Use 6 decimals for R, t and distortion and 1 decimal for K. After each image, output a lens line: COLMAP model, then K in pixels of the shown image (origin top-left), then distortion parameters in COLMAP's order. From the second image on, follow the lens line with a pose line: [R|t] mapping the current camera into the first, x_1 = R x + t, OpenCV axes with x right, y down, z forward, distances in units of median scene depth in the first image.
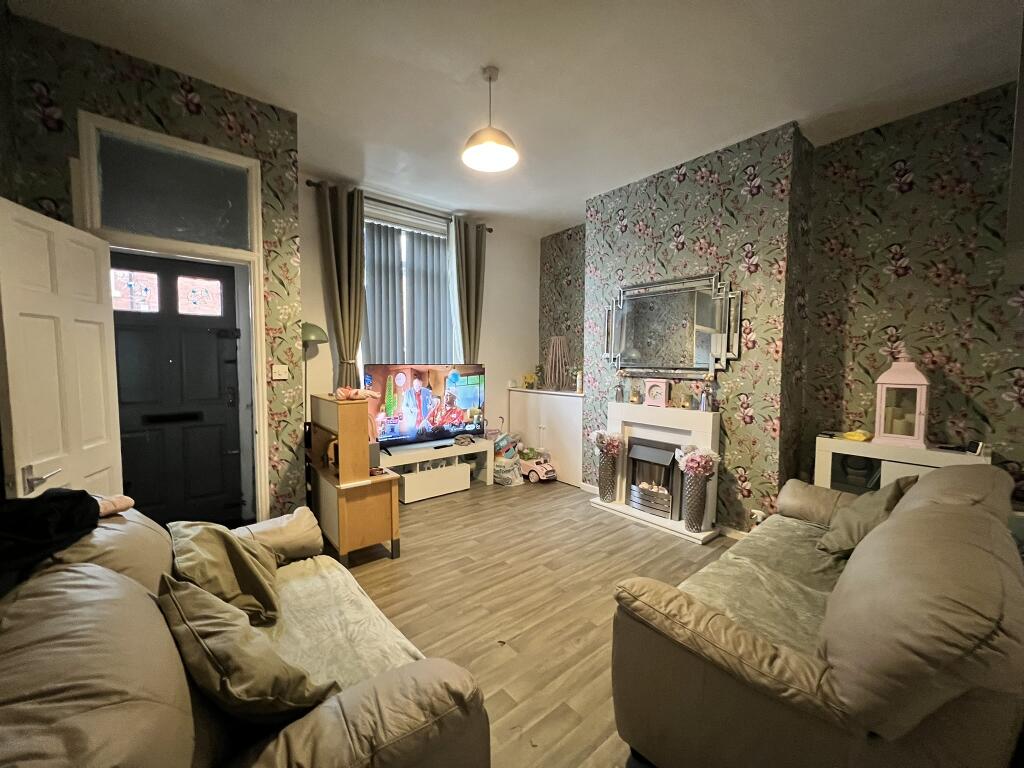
lens RADIAL K [[410.3, 0, 507.7], [0, 410.3, 381.1], [0, 0, 1]] dist [-0.003017, 0.000527]
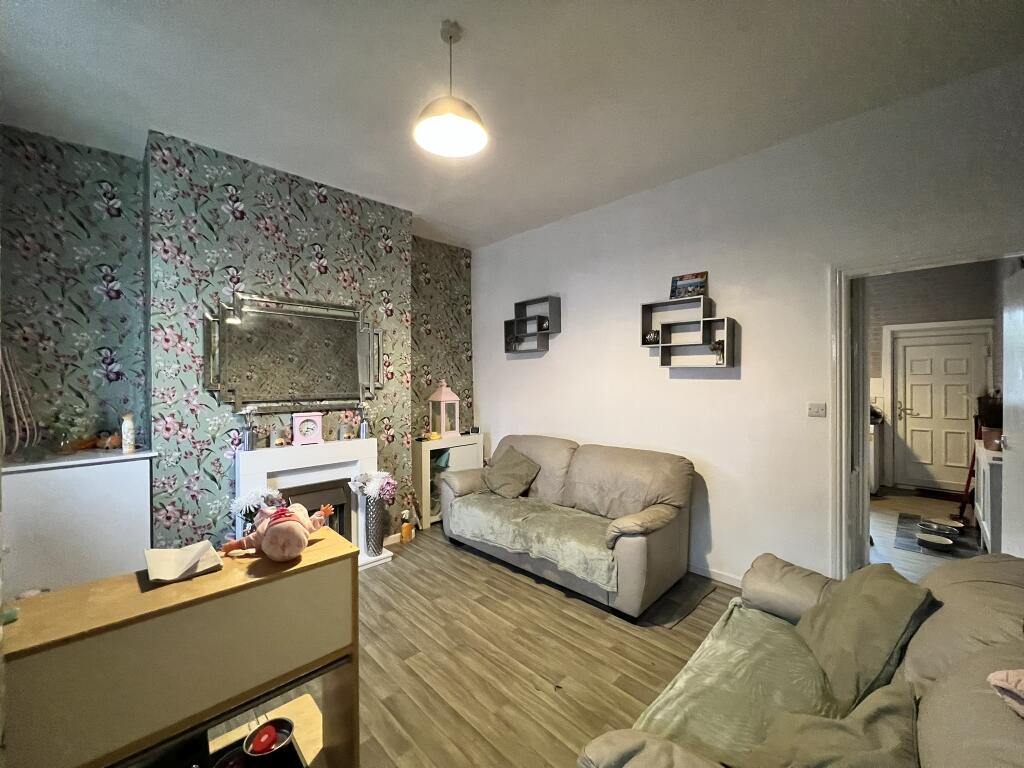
lens RADIAL K [[410.3, 0, 510.0], [0, 410.3, 382.0], [0, 0, 1]] dist [-0.003017, 0.000527]
pose [[-0.085857, -0.009006, 0.996267, -0.545699], [0.057710, 0.998235, 0.013997, -0.058256], [-0.994635, 0.058697, -0.085185, 0.653717]]
